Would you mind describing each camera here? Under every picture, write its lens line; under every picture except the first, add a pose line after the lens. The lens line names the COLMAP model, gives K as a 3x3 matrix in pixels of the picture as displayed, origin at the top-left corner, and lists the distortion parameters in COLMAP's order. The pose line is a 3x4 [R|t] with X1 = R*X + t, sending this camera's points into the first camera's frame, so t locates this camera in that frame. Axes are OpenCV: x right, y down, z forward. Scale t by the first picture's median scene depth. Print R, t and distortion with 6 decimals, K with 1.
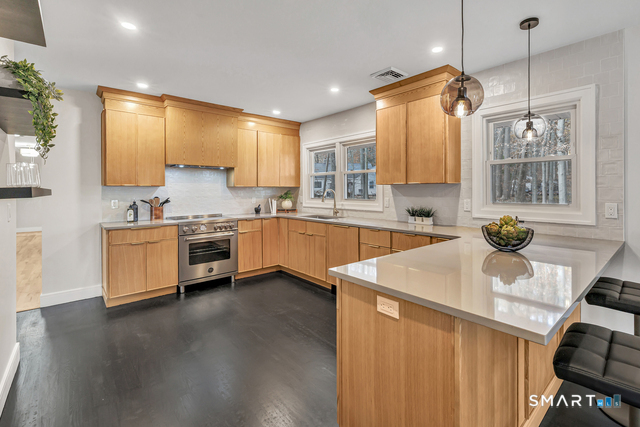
lens RADIAL K [[291.0, 0, 346.6], [0, 291.0, 193.9], [0, 0, 1]] dist [-0.001594, -0.000144]
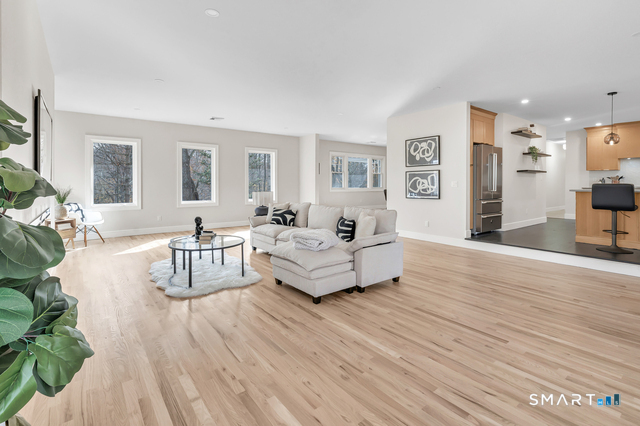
lens RADIAL K [[308.4, 0, 307.9], [0, 308.4, 184.4], [0, 0, 1]] dist [-0.003149, -0.000618]
pose [[-0.120219, 0.003212, -0.992742, 1.653559], [-0.010179, 0.999938, 0.004468, 0.083482], [0.992695, 0.010642, -0.120179, -0.799615]]
